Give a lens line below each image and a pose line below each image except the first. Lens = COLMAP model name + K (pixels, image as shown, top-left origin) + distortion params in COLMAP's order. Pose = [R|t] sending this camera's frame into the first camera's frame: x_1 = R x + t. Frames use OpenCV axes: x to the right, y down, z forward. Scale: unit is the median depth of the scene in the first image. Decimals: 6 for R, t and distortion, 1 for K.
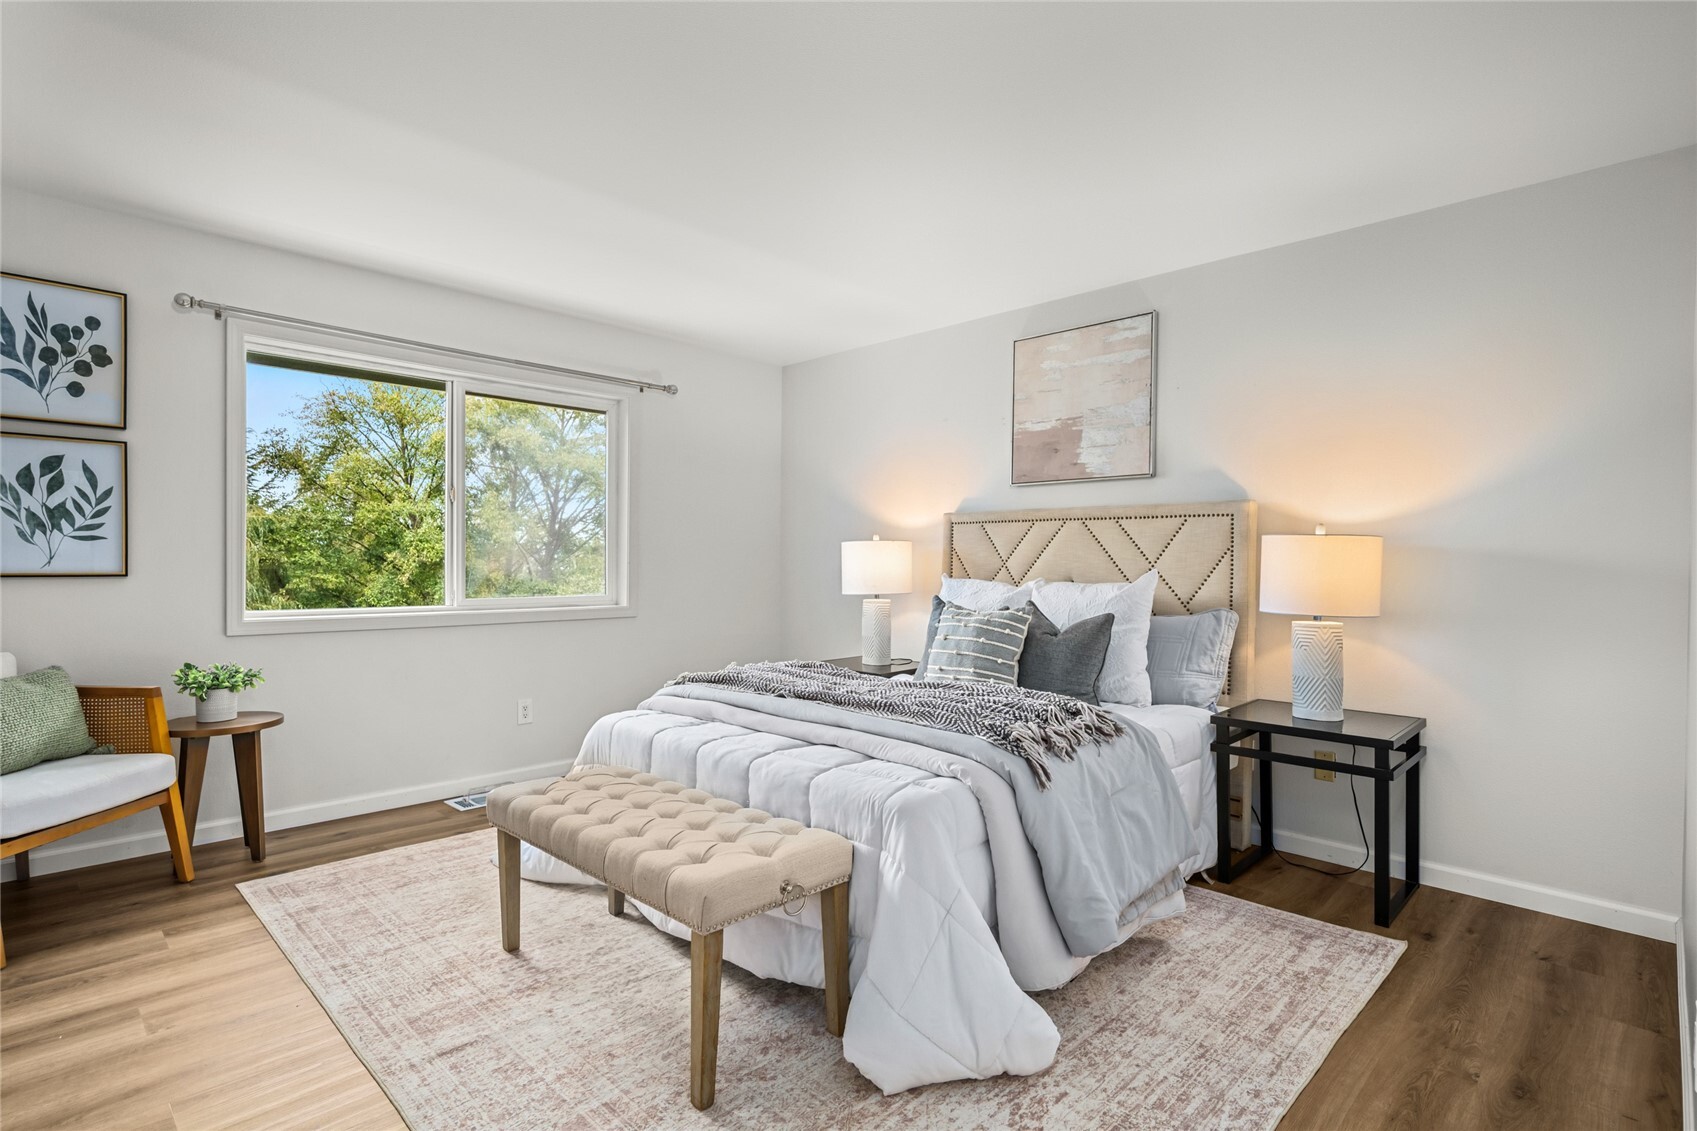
lens RADIAL K [[820.2, 0, 839.3], [0, 820.2, 570.9], [0, 0, 1]] dist [0.000954, 0.000585]
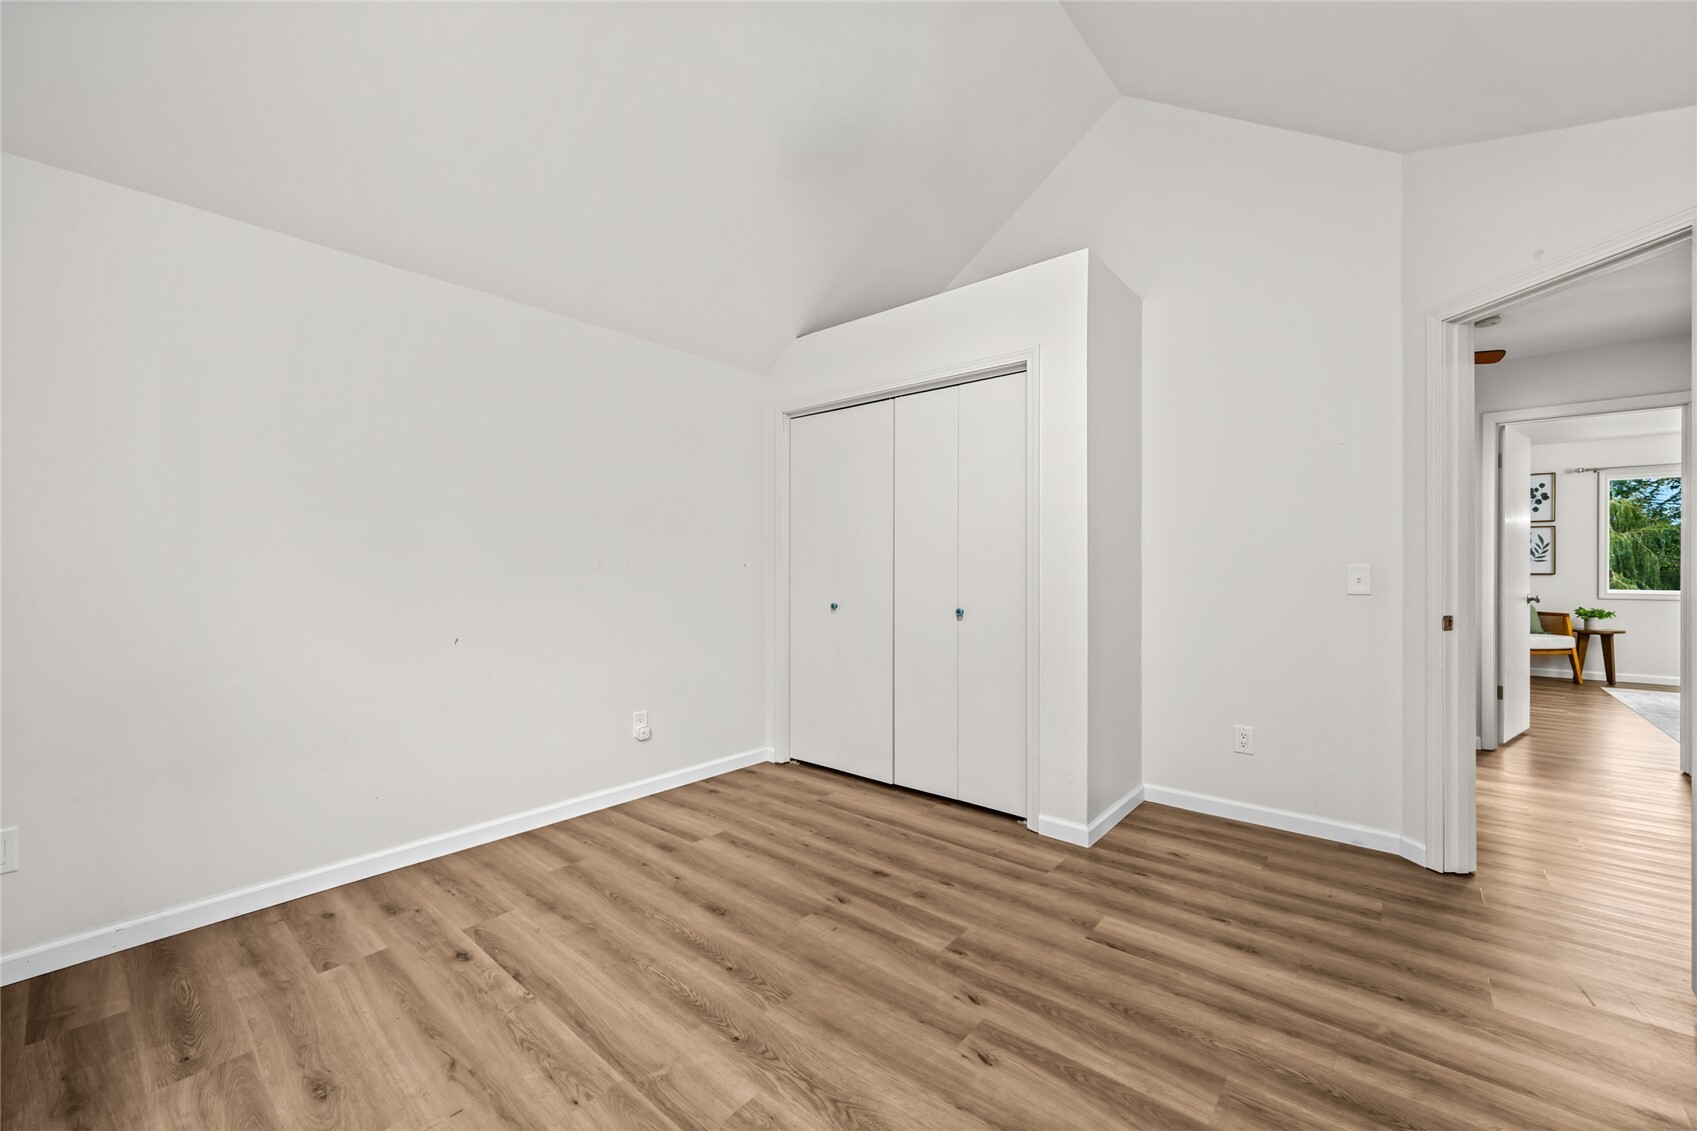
lens RADIAL K [[668.9, 0, 842.9], [0, 668.9, 568.3], [0, 0, 1]] dist [0.002442, 0.000039]
pose [[0.062035, -0.004987, -0.998062, 1.251549], [-0.008339, 0.999950, -0.005515, 0.018439], [0.998039, 0.008665, 0.061990, -1.550721]]
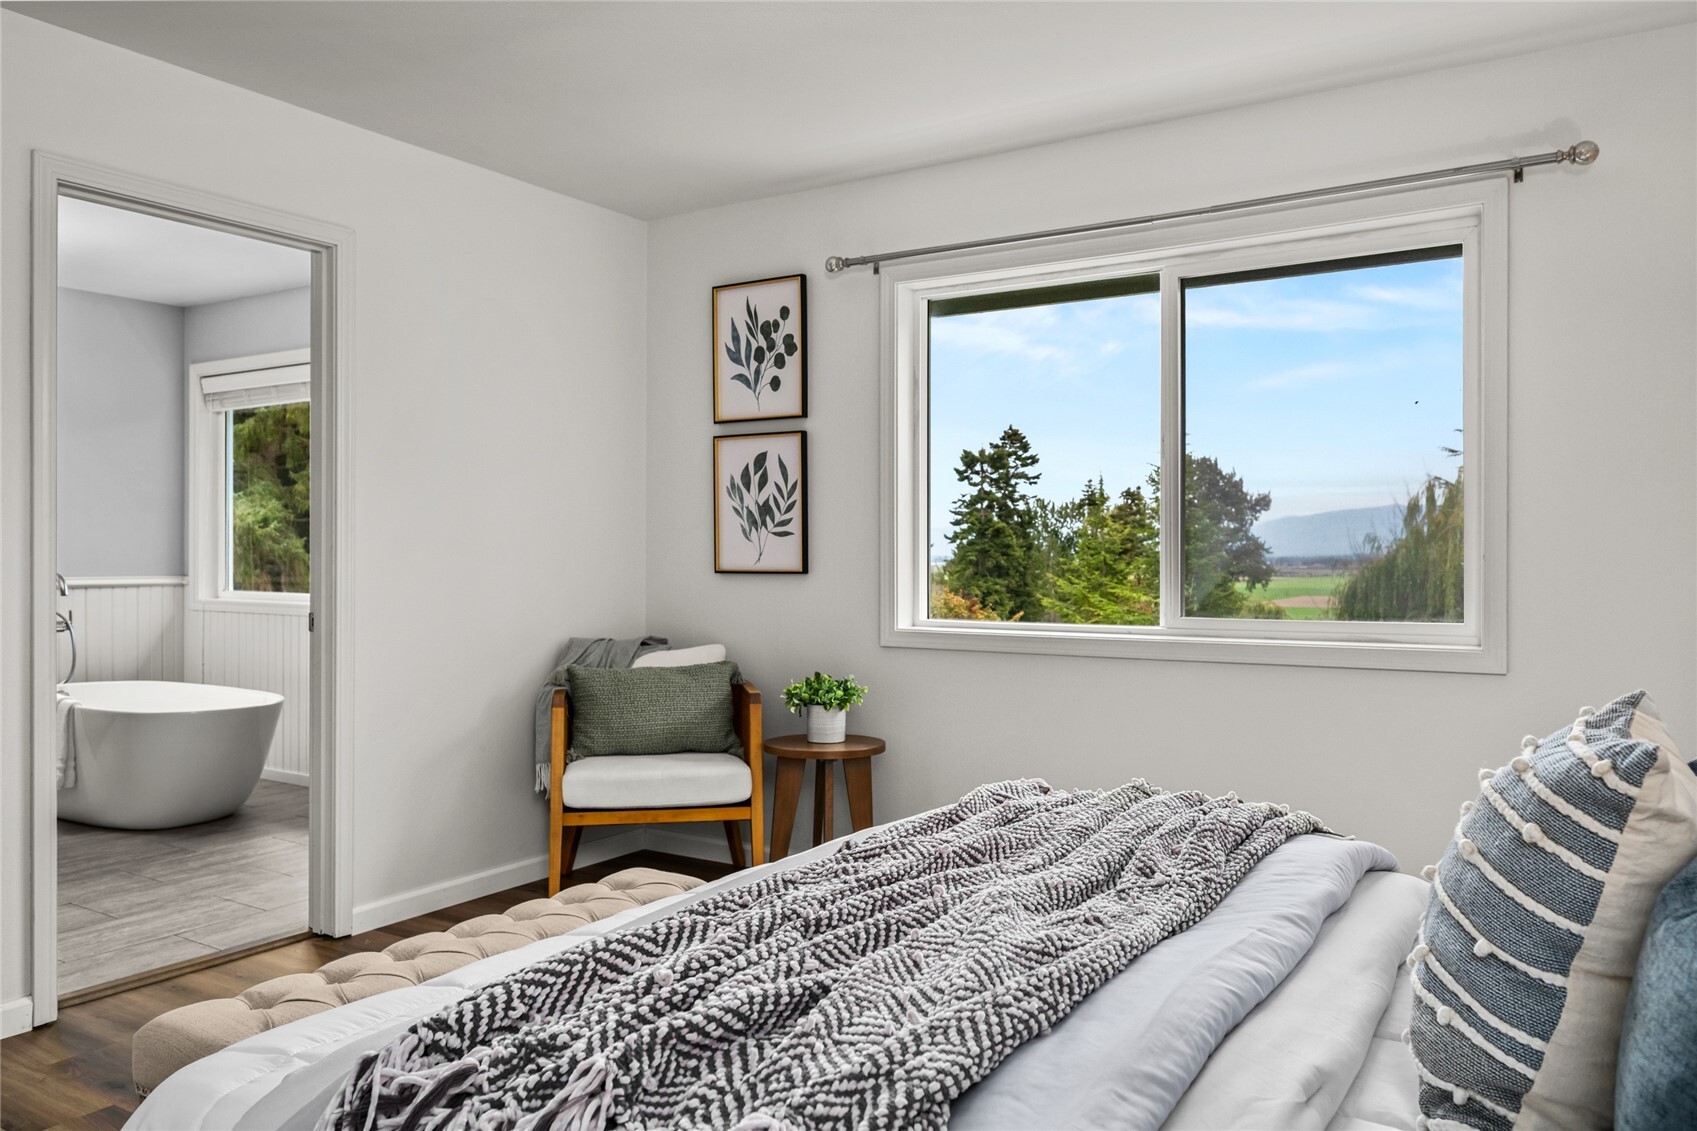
lens RADIAL K [[1218.2, 0, 855.7], [0, 1218.2, 557.1], [0, 0, 1]] dist [0.001706, 0.000768]
pose [[0.224538, -0.003692, -0.974458, 0.509600], [-0.008636, 0.999946, -0.005779, -0.005085], [0.974427, 0.009713, 0.224494, 0.756745]]
